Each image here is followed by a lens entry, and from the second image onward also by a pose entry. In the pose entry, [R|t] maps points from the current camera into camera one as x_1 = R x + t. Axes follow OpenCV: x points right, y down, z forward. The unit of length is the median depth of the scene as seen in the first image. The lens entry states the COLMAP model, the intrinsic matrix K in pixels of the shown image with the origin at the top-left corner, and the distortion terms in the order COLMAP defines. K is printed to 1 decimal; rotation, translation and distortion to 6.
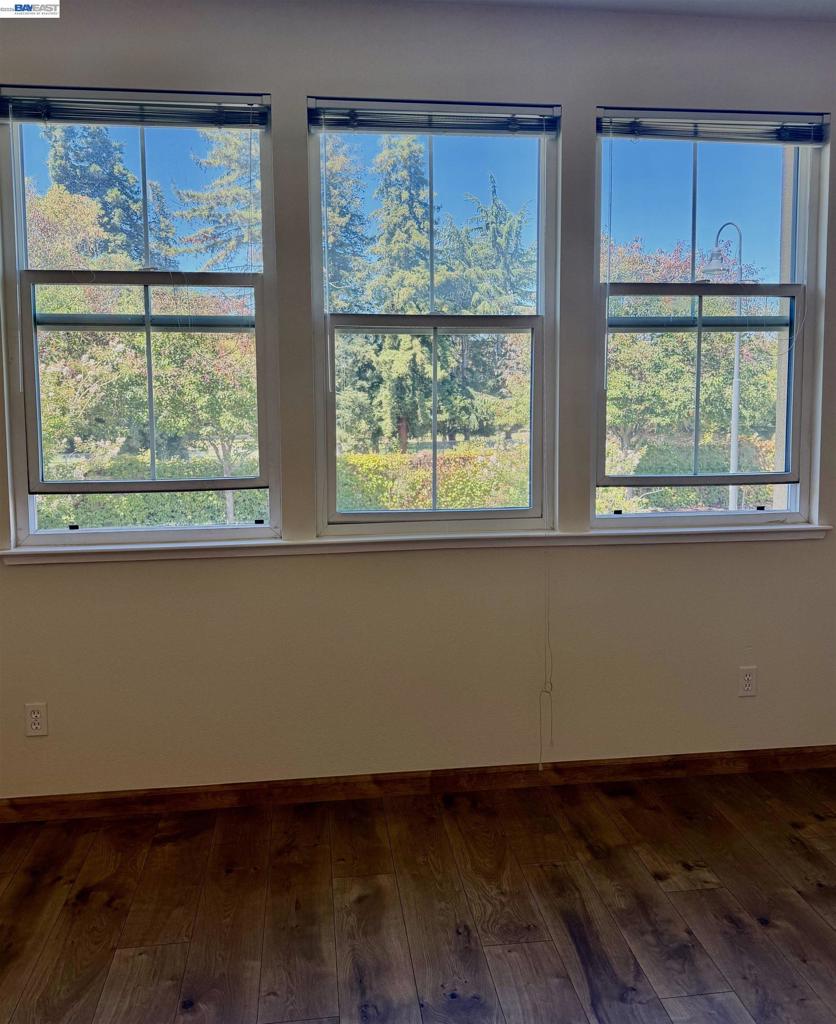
lens RADIAL K [[856.2, 0, 417.9], [0, 856.2, 511.6], [0, 0, 1]] dist [0.001128, -0.006424]
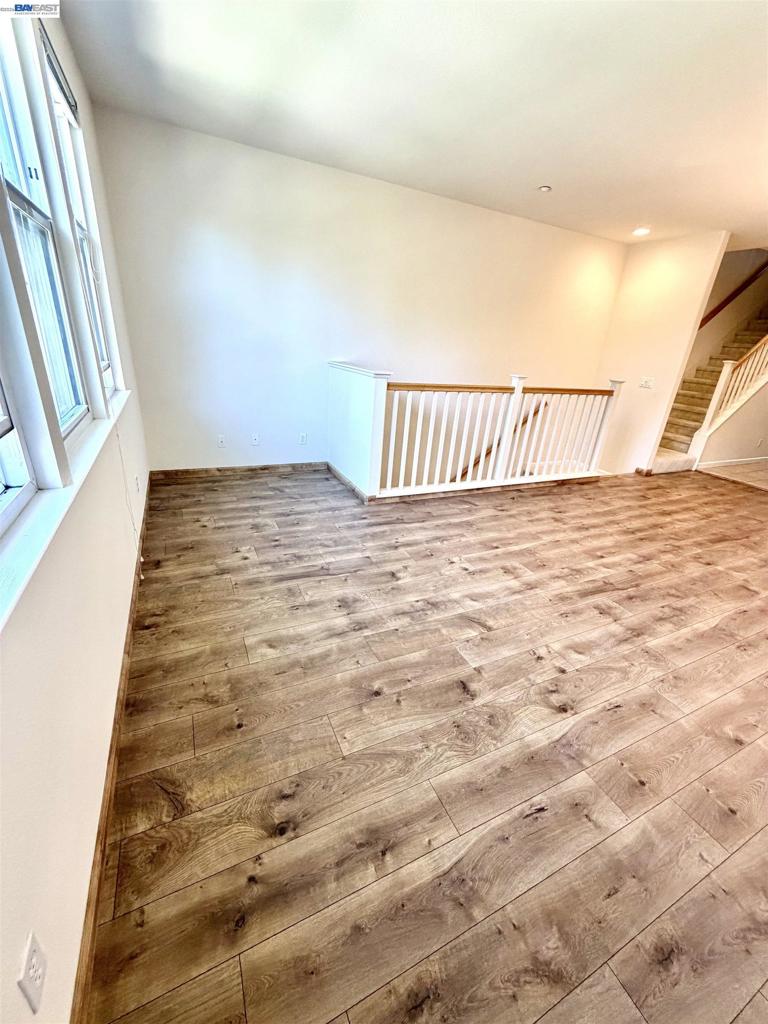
lens RADIAL K [[408.3, 0, 381.5], [0, 408.3, 511.5], [0, 0, 1]] dist [-0.000080, -0.000234]
pose [[-0.311773, -0.385475, 0.868451, -0.712868], [0.061606, 0.903884, 0.423319, -0.111851], [-0.948157, 0.185481, -0.258059, 0.933048]]
